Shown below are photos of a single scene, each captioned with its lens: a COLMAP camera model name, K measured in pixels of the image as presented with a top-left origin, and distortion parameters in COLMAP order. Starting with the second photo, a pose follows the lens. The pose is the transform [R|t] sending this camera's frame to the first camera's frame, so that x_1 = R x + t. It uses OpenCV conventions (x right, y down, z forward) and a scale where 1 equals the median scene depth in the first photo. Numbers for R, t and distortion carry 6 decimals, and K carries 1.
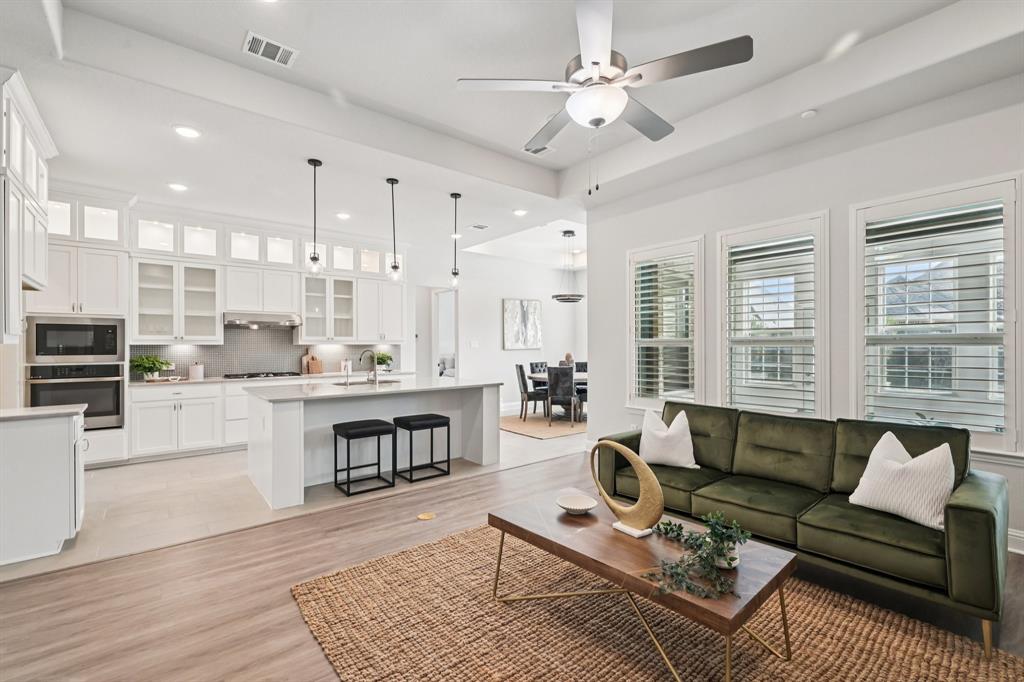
lens RADIAL K [[460.0, 0, 513.4], [0, 460.0, 345.0], [0, 0, 1]] dist [-0.005263, -0.001191]
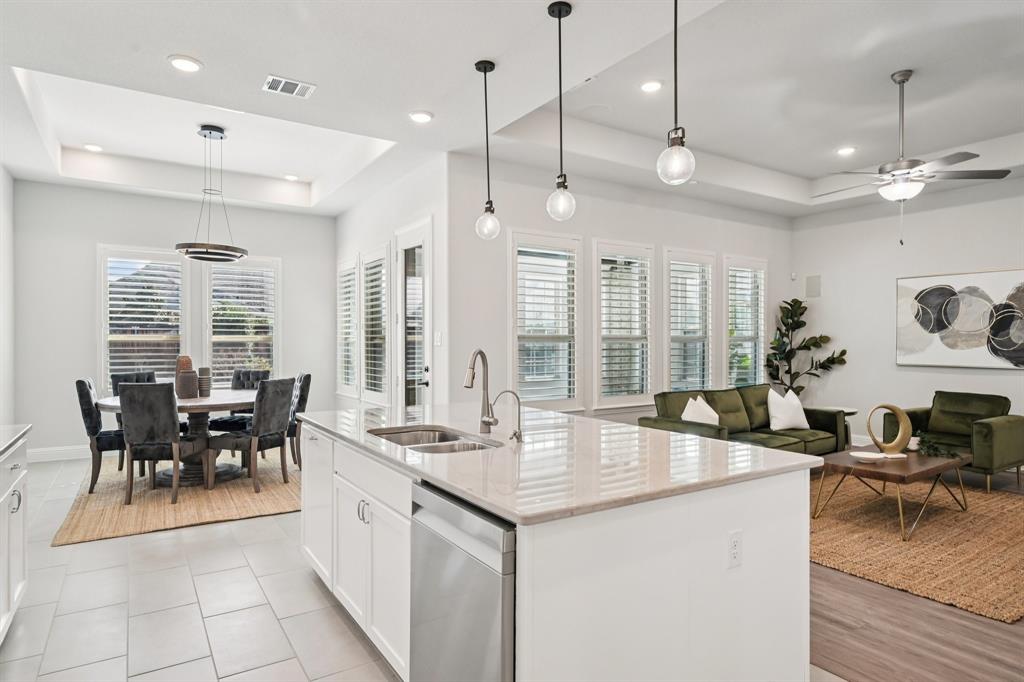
lens RADIAL K [[587.9, 0, 518.3], [0, 587.9, 341.4], [0, 0, 1]] dist [-0.000382, -0.001779]
pose [[0.076183, 0.003137, 0.997089, -0.753211], [-0.003388, 0.999990, -0.002888, 0.003293], [-0.997088, -0.003158, 0.076193, 0.835742]]
